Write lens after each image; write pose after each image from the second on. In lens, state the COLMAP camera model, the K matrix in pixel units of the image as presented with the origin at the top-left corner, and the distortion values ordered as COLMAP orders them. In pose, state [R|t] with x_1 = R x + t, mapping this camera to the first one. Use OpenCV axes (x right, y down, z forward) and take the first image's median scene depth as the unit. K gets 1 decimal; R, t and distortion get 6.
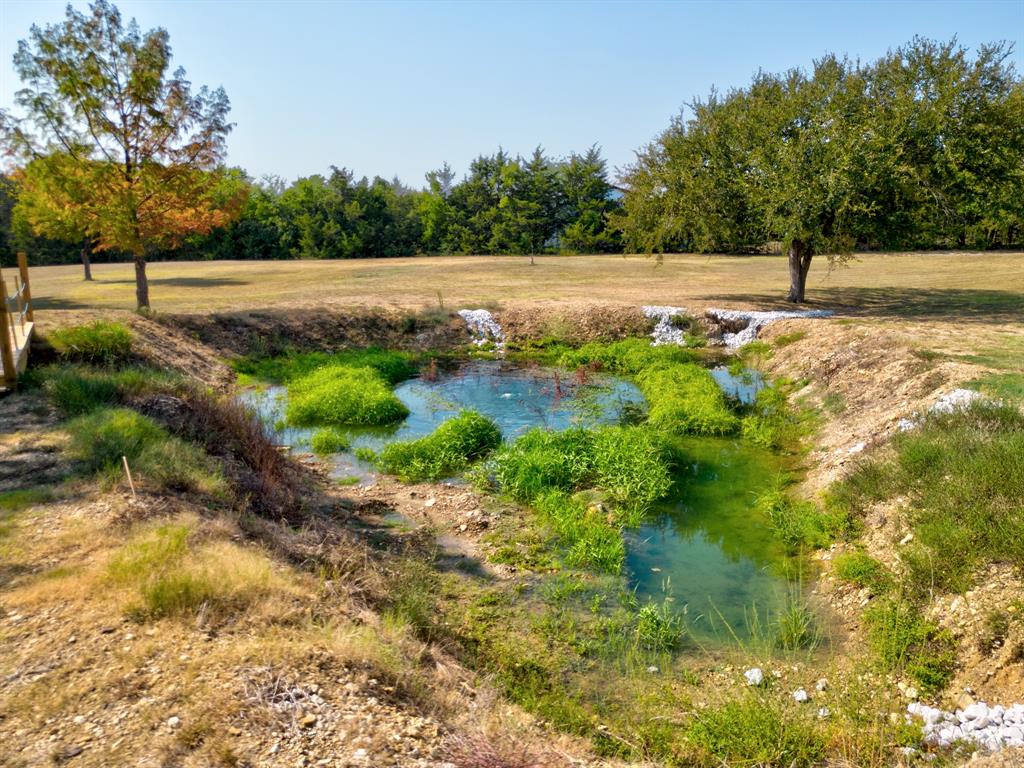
lens RADIAL K [[703.4, 0, 511.1], [0, 703.4, 392.5], [0, 0, 1]] dist [0.000382, -0.002722]
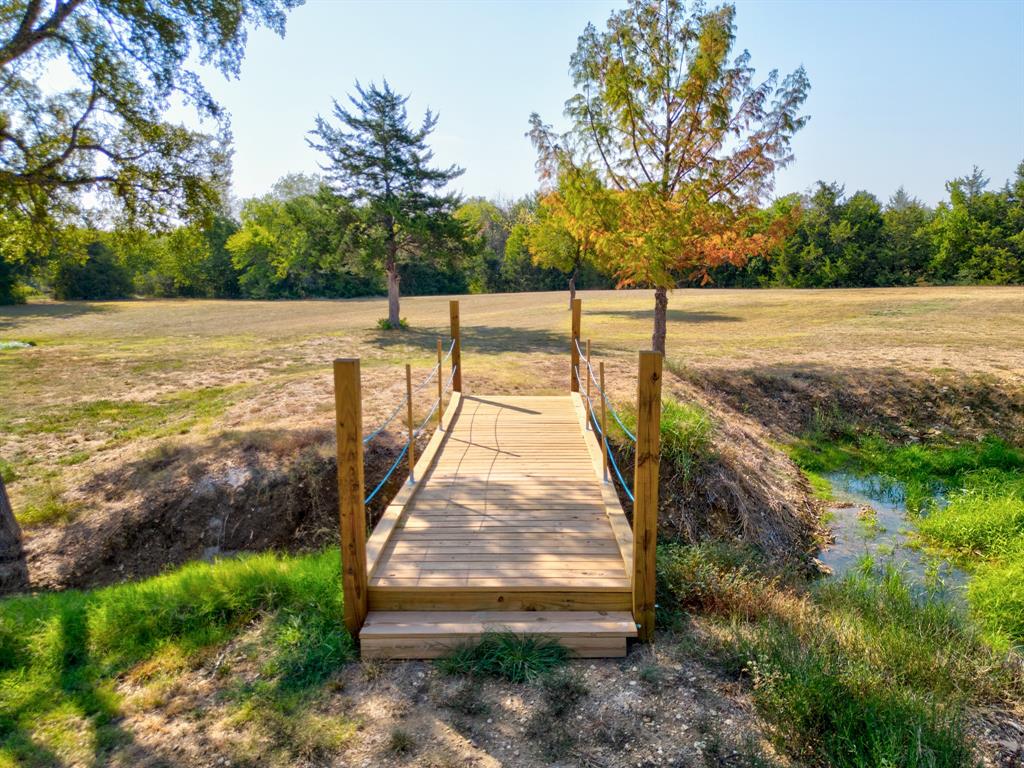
lens RADIAL K [[703.4, 0, 506.6], [0, 703.4, 381.9], [0, 0, 1]] dist [0.000382, -0.002722]
pose [[0.835137, 0.084000, -0.543591, -0.151744], [-0.109224, 0.993915, -0.014217, -0.040507], [0.539089, 0.071246, 0.839230, 0.152599]]
